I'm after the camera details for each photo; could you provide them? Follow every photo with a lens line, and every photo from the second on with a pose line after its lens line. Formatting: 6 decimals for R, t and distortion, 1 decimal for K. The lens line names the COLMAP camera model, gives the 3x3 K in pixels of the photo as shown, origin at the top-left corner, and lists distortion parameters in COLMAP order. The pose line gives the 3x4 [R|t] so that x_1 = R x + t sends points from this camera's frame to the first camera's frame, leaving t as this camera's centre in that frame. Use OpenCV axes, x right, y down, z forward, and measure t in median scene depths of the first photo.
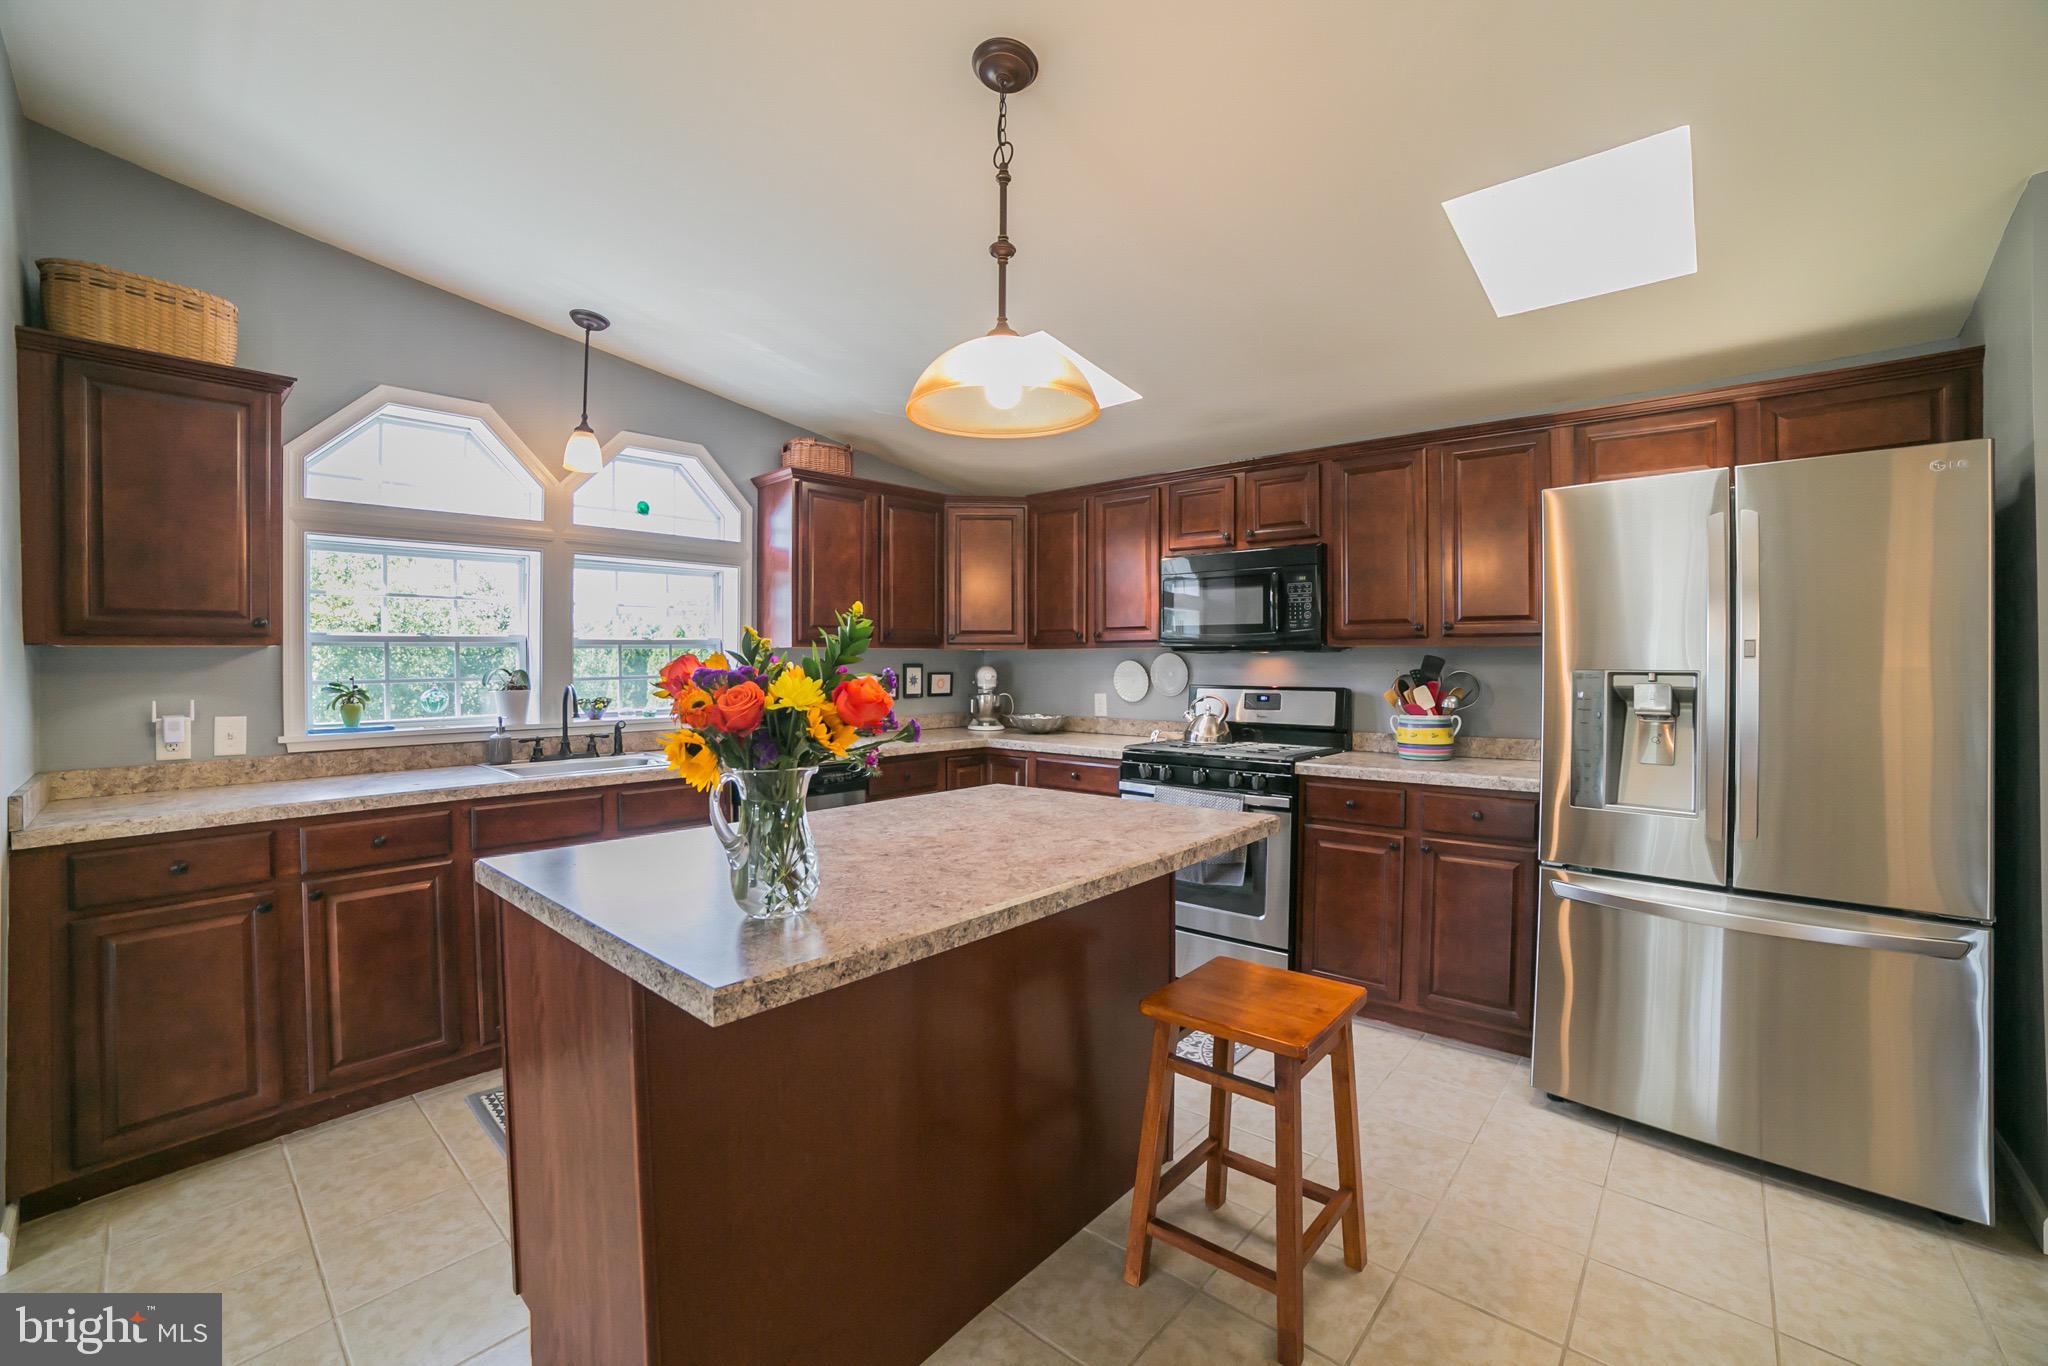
lens RADIAL K [[896.6, 0, 1024.0], [0, 896.6, 683.0], [0, 0, 1]] dist [-0.039012, -0.000068]
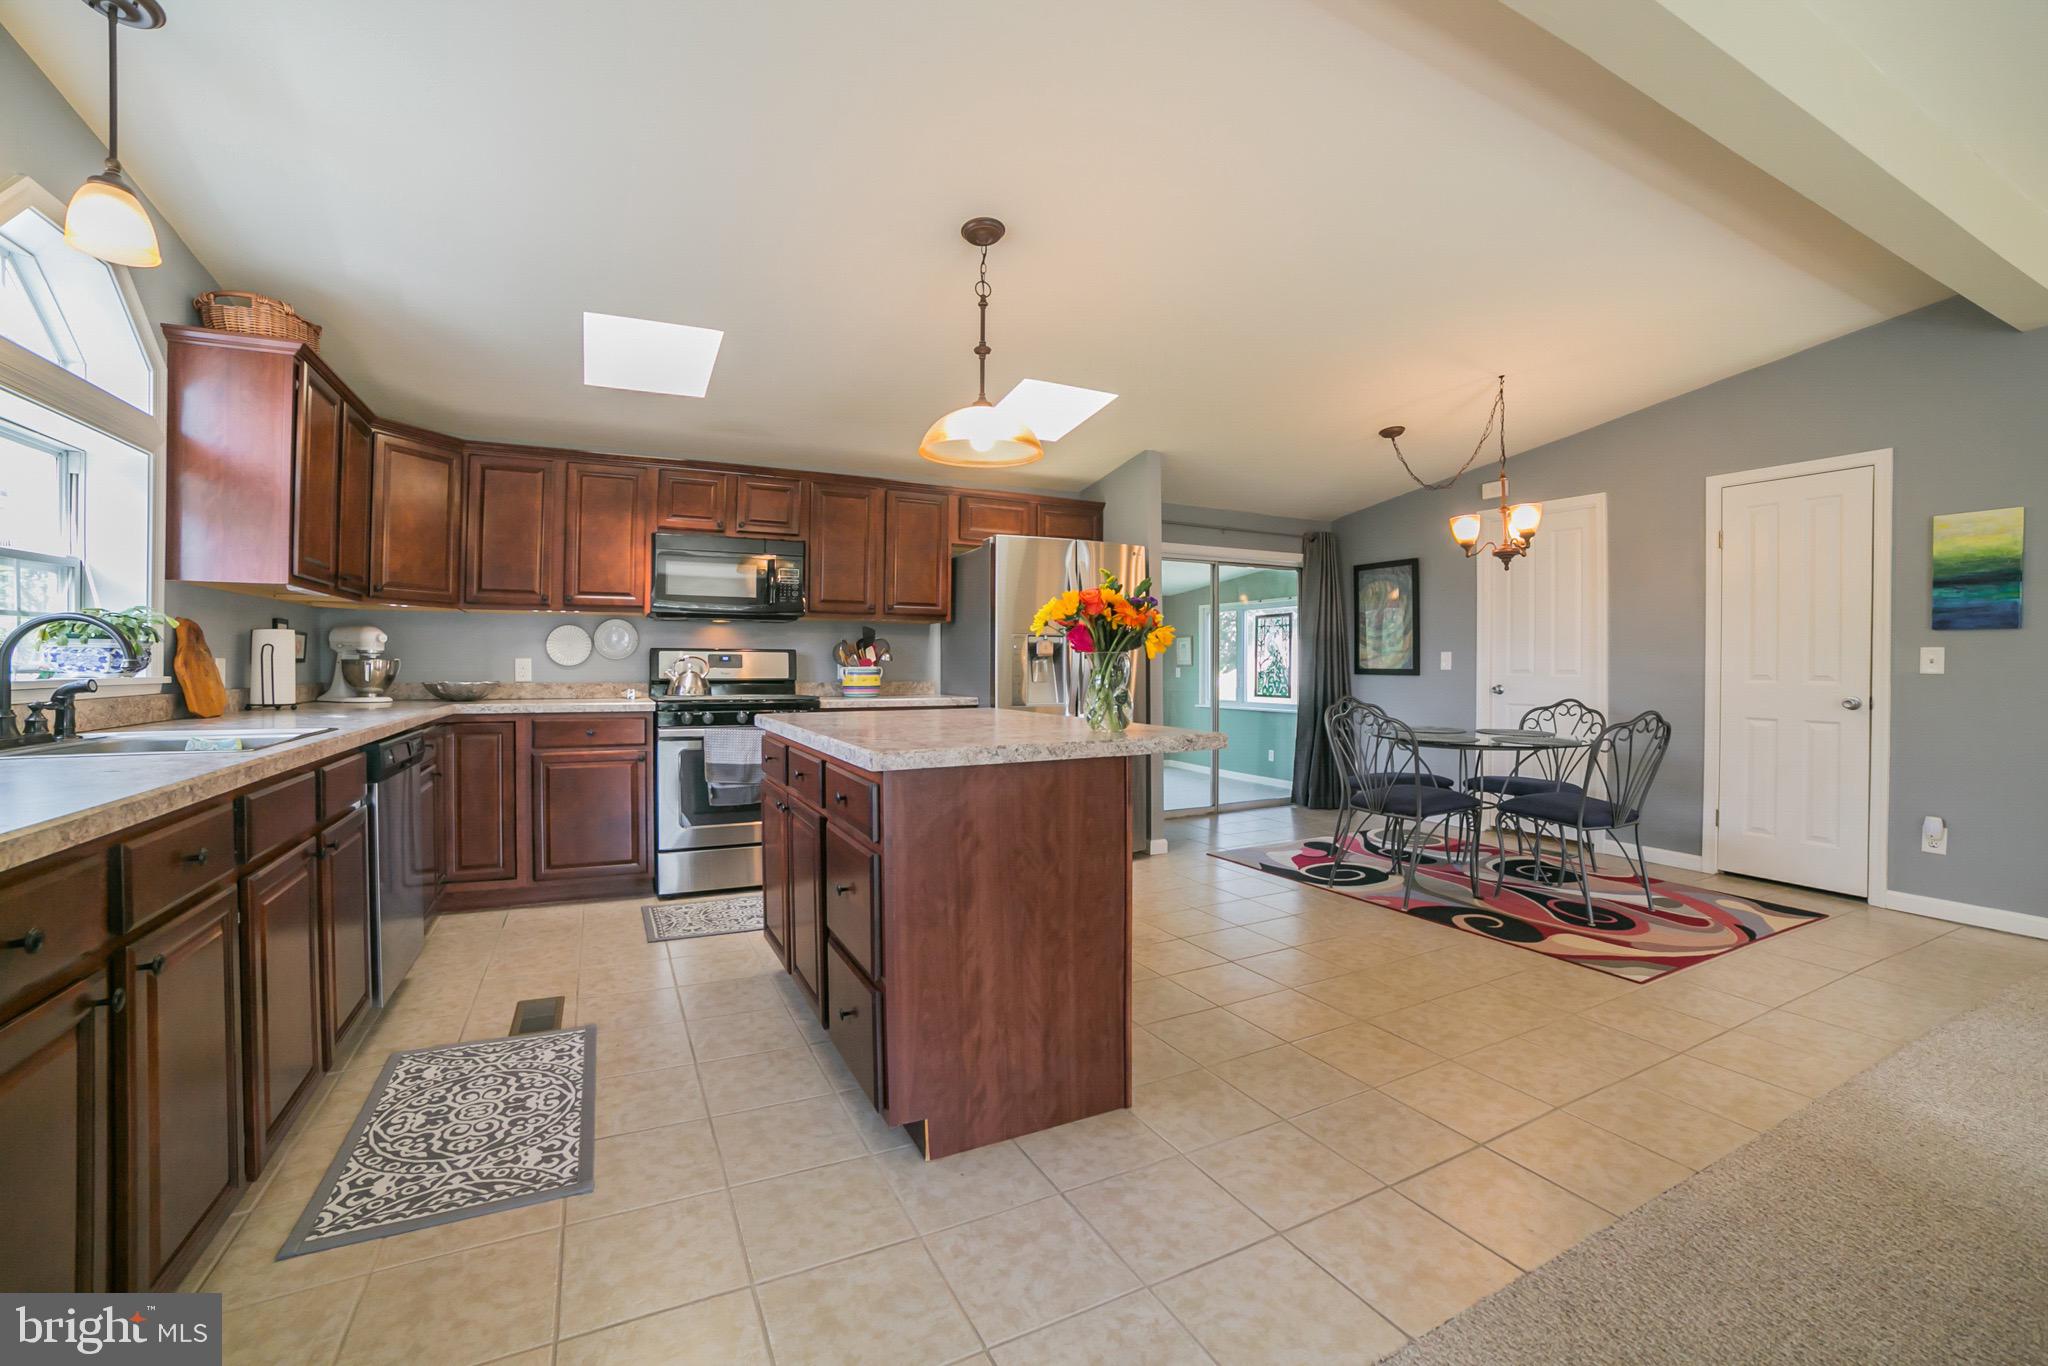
lens RADIAL K [[838.8, 0, 1022.8], [0, 838.8, 662.4], [0, 0, 1]] dist [-0.000631, -0.000069]
pose [[0.402824, -0.001773, 0.915276, -0.744715], [0.014433, 0.999886, -0.004415, 0.039914], [-0.915164, 0.014988, 0.402803, 0.189271]]
